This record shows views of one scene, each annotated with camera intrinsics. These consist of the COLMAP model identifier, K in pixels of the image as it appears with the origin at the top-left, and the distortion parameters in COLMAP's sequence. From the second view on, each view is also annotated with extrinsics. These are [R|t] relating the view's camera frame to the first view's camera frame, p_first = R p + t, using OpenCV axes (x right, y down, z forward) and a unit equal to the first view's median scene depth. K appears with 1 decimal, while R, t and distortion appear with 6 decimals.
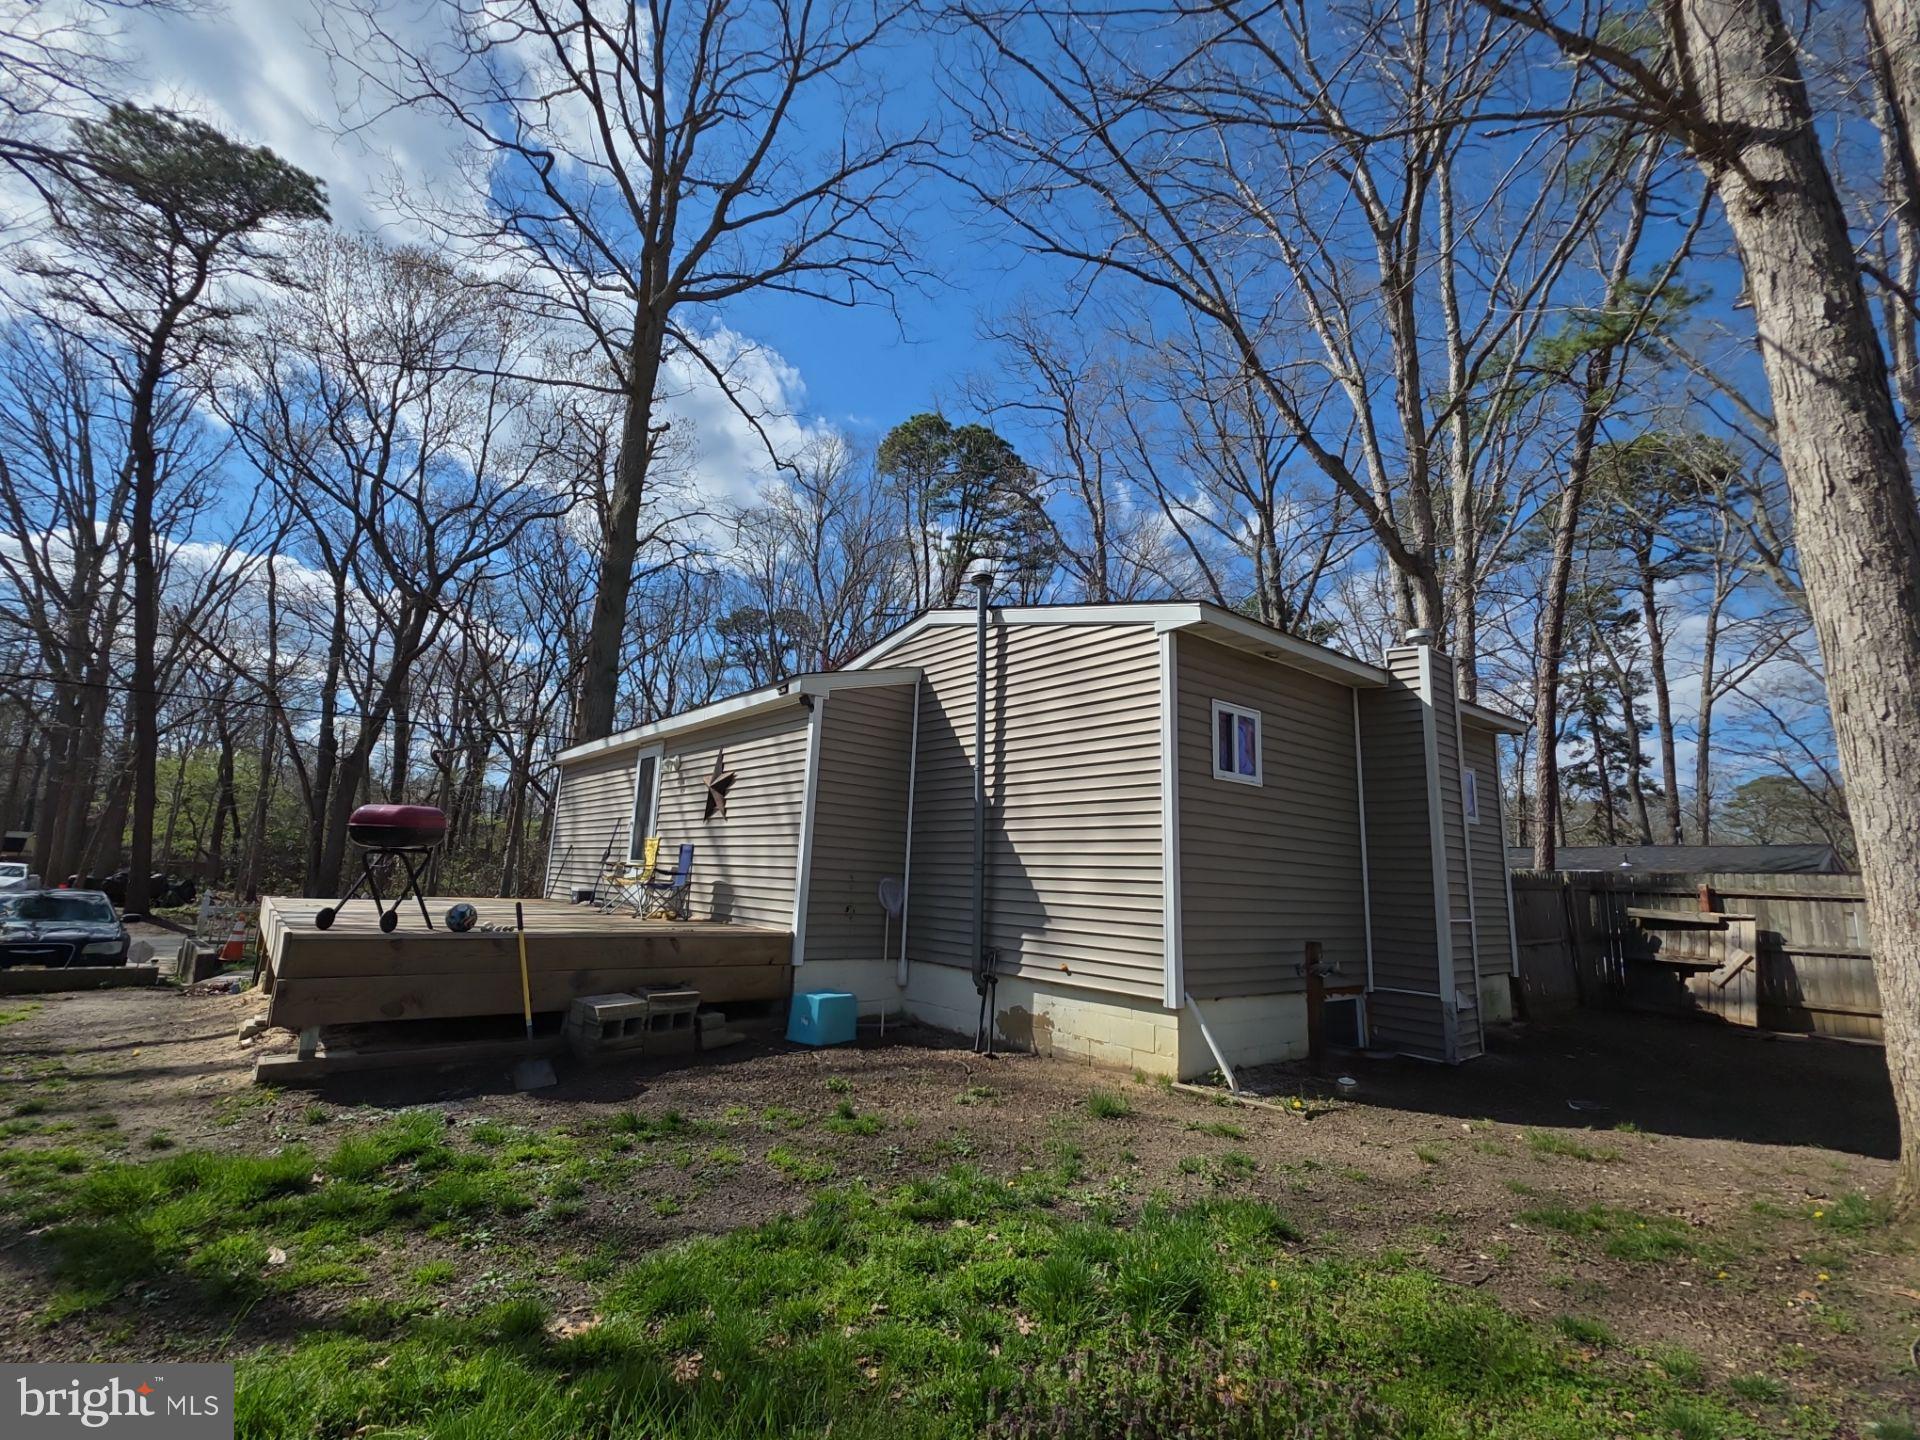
lens RADIAL K [[855.5, 0, 960.0], [0, 855.5, 720.0], [0, 0, 1]] dist [0.015618, -0.008685]
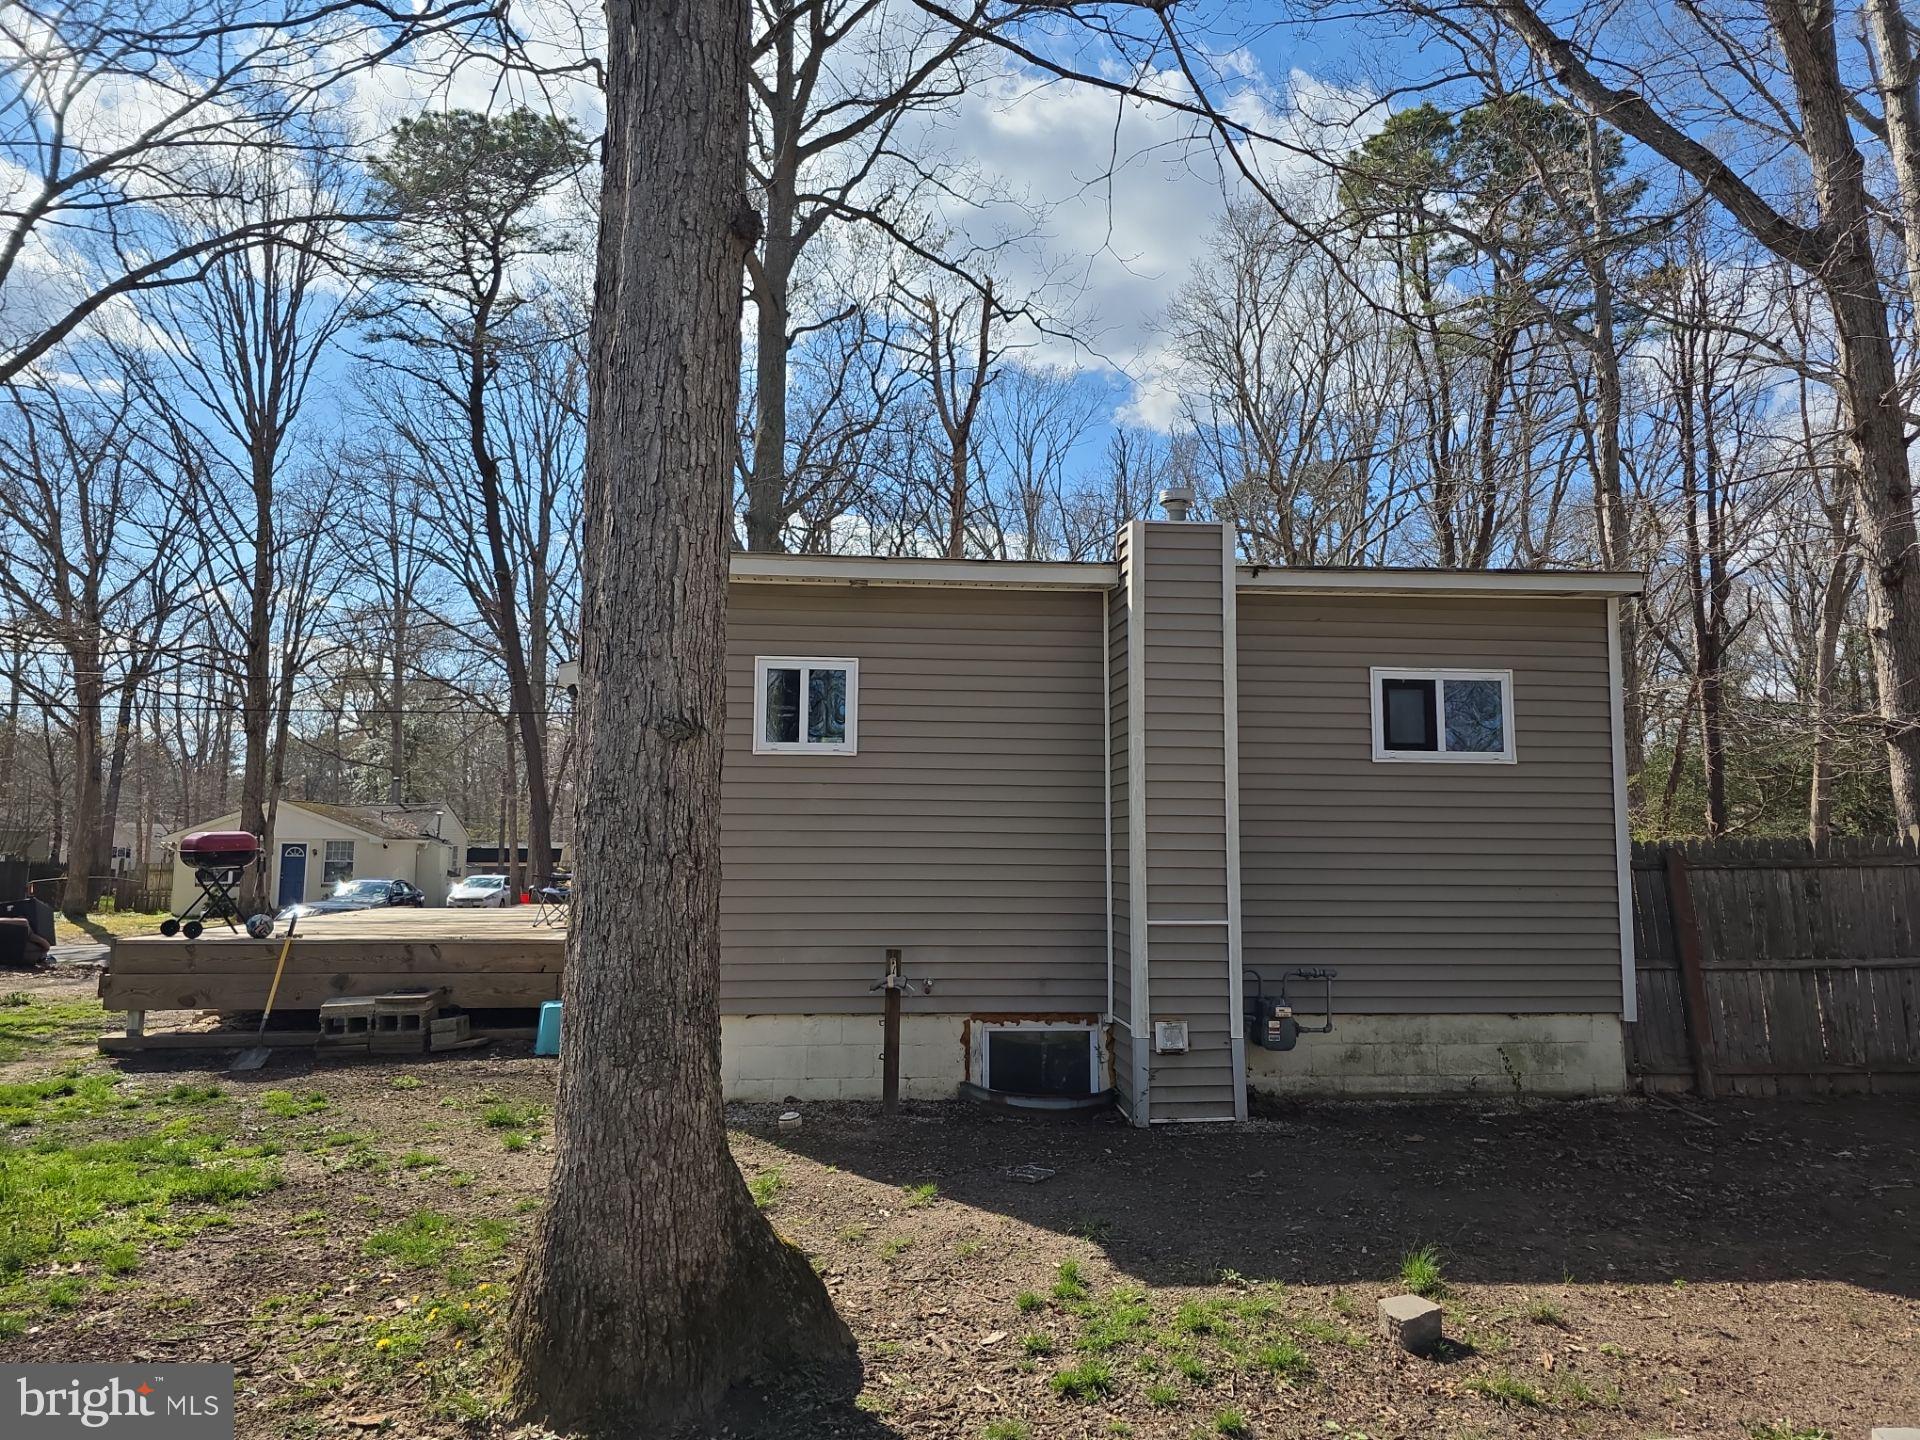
lens RADIAL K [[1283.2, 0, 960.0], [0, 1283.2, 720.0], [0, 0, 1]] dist [0.055430, -0.047954]
pose [[0.831910, -0.090941, -0.547407, 0.952300], [0.128680, 0.991205, 0.030889, 0.019696], [0.539784, -0.096138, 0.836296, 0.065828]]
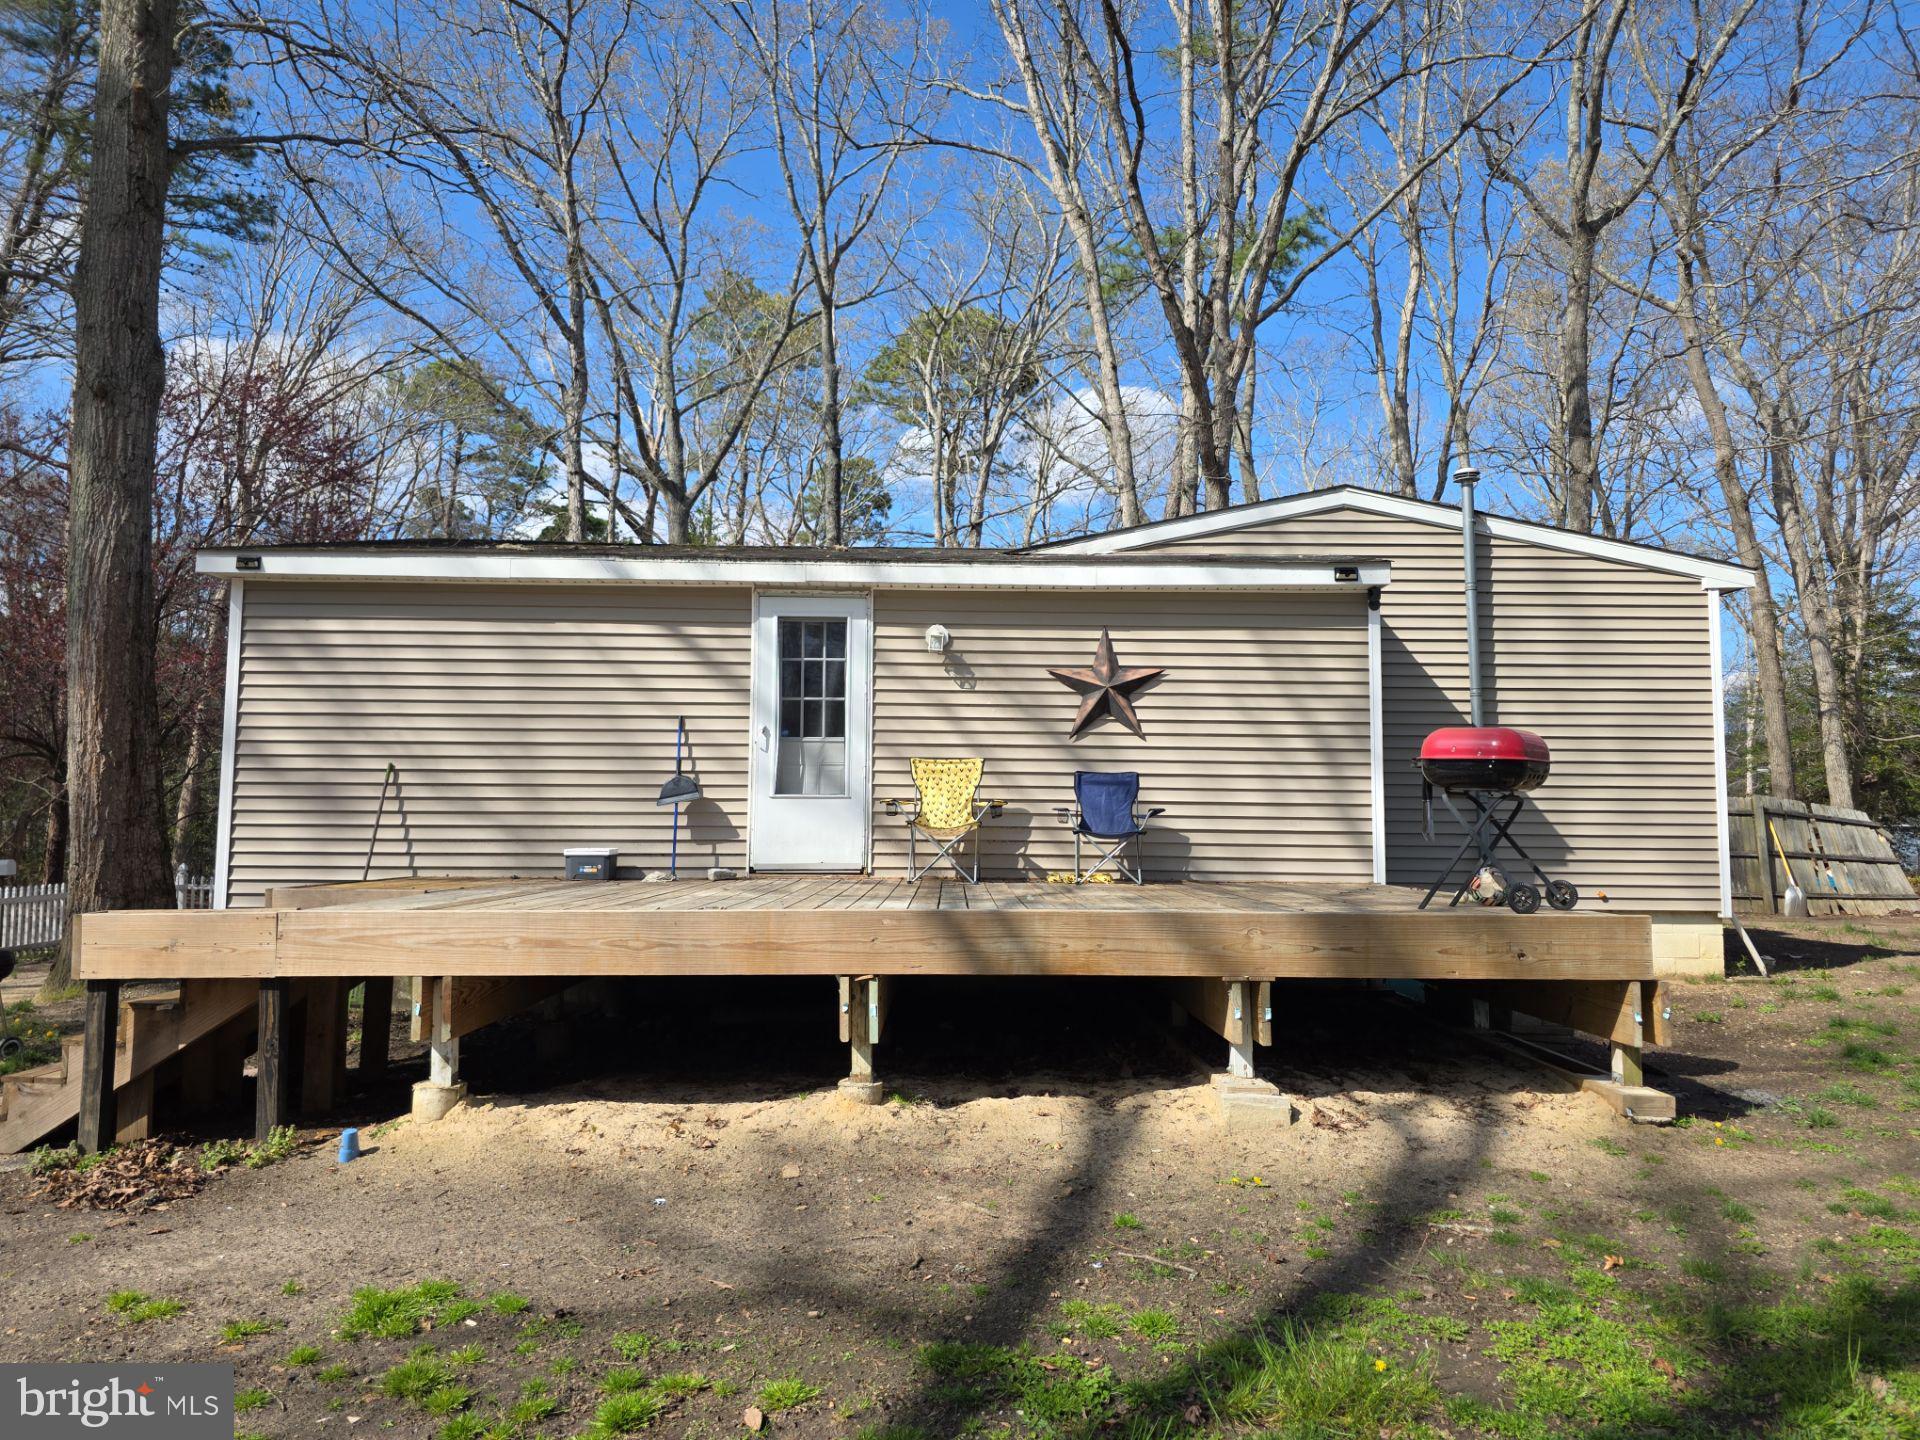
lens RADIAL K [[1288.4, 0, 965.6], [0, 1288.4, 723.7], [0, 0, 1]] dist [0.058721, -0.050482]
pose [[0.627308, 0.025686, 0.778348, -1.375952], [-0.125882, 0.989657, 0.068794, 0.061562], [-0.768530, -0.141135, 0.624053, 0.546885]]
